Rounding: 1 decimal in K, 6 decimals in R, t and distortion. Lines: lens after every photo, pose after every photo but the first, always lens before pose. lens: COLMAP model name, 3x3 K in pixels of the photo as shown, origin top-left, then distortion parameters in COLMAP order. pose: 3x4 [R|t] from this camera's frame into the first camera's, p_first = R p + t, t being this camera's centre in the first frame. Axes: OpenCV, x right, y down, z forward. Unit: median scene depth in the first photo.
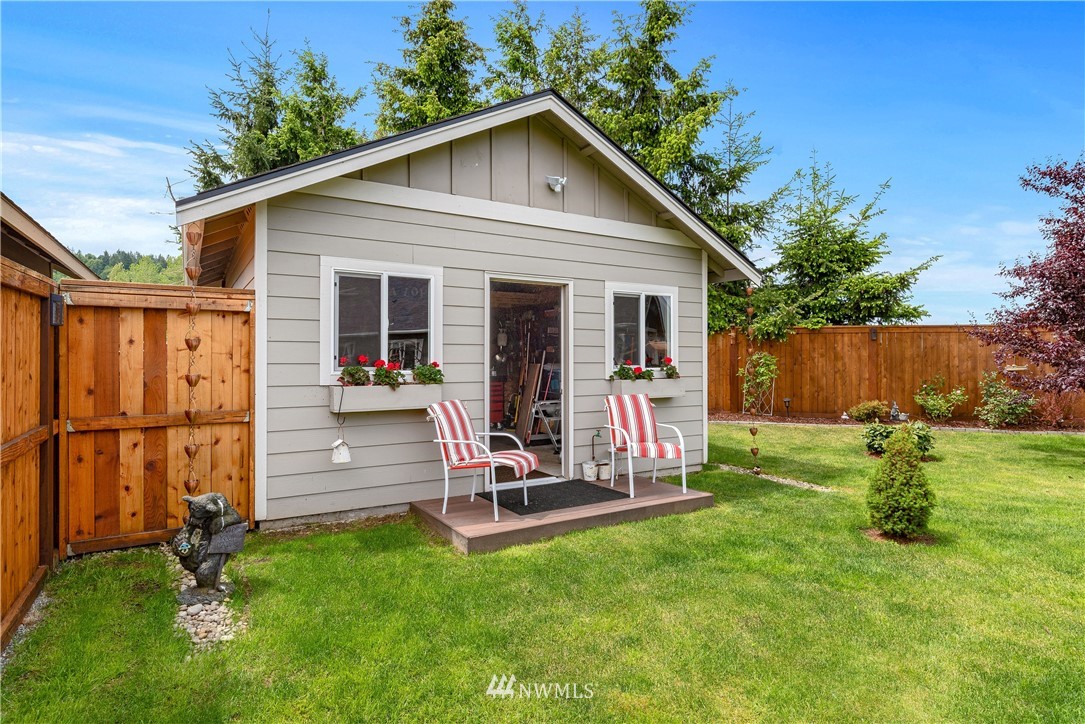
lens RADIAL K [[578.4, 0, 542.5], [0, 578.4, 362.0], [0, 0, 1]] dist [0.000019, 0.000199]
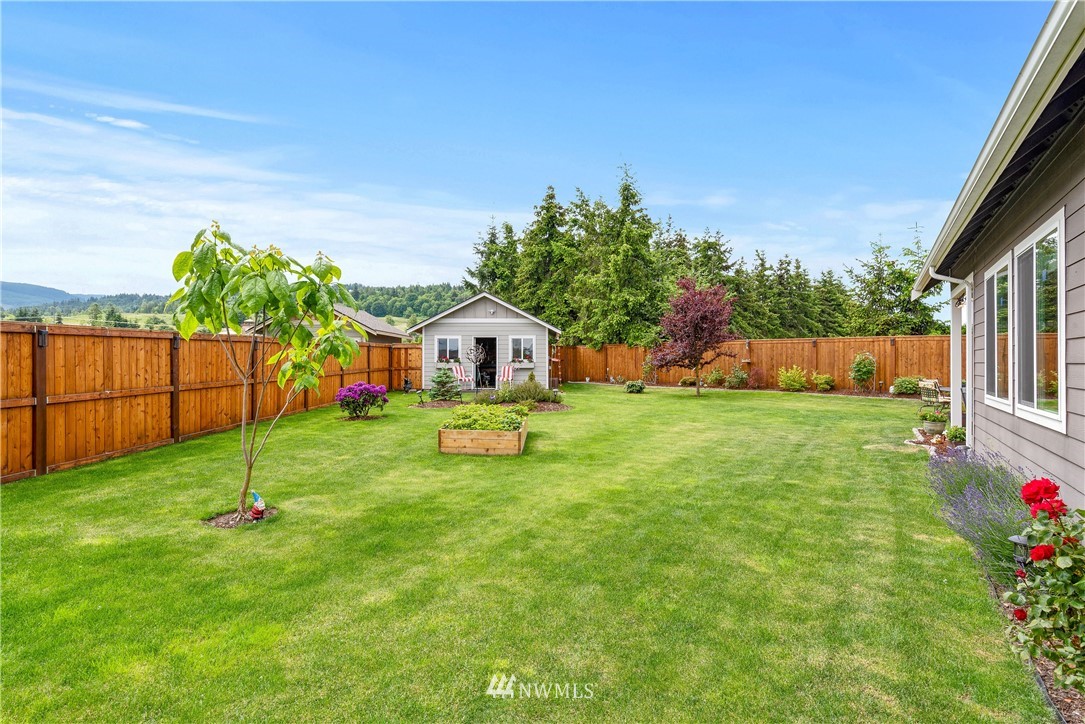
lens RADIAL K [[555.2, 0, 545.1], [0, 555.2, 356.1], [0, 0, 1]] dist [0.001898, 0.000126]
pose [[0.849393, -0.007261, -0.527711, 2.628974], [-0.002201, 0.999848, -0.017299, 0.060878], [0.527757, 0.015855, 0.849248, -2.260975]]
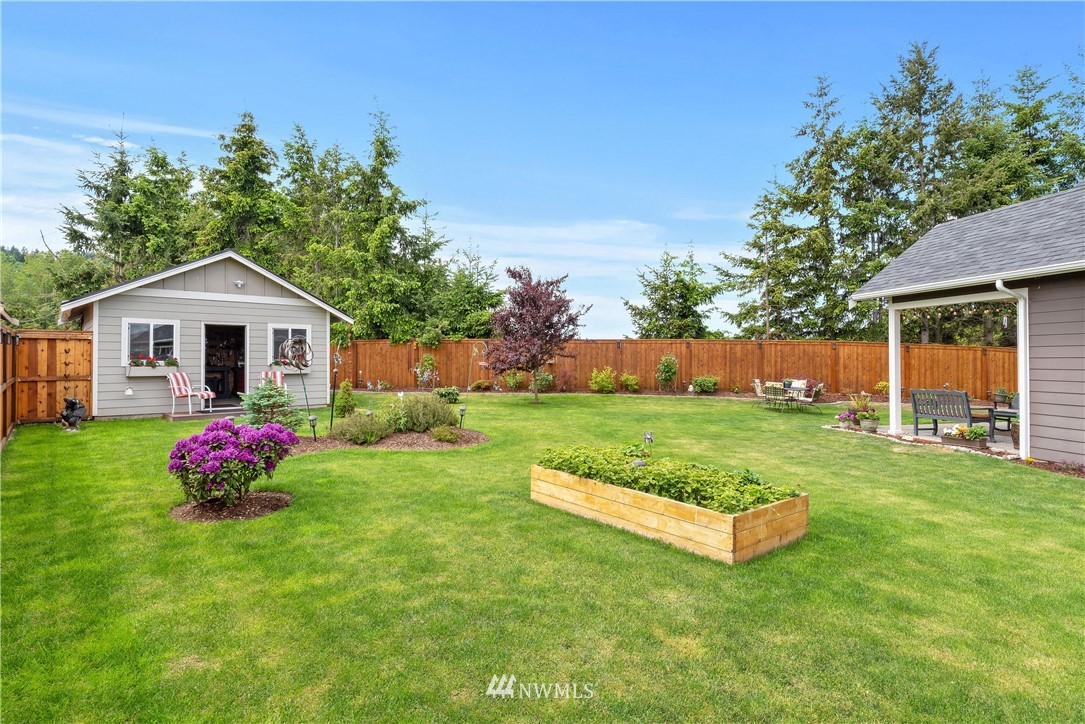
lens RADIAL K [[555.2, 0, 545.1], [0, 555.2, 356.1], [0, 0, 1]] dist [0.001898, 0.000126]
pose [[0.984034, -0.000971, 0.177977, 0.990589], [0.002931, 0.999938, -0.010752, 0.023864], [-0.177956, 0.011102, 0.983976, -1.709519]]
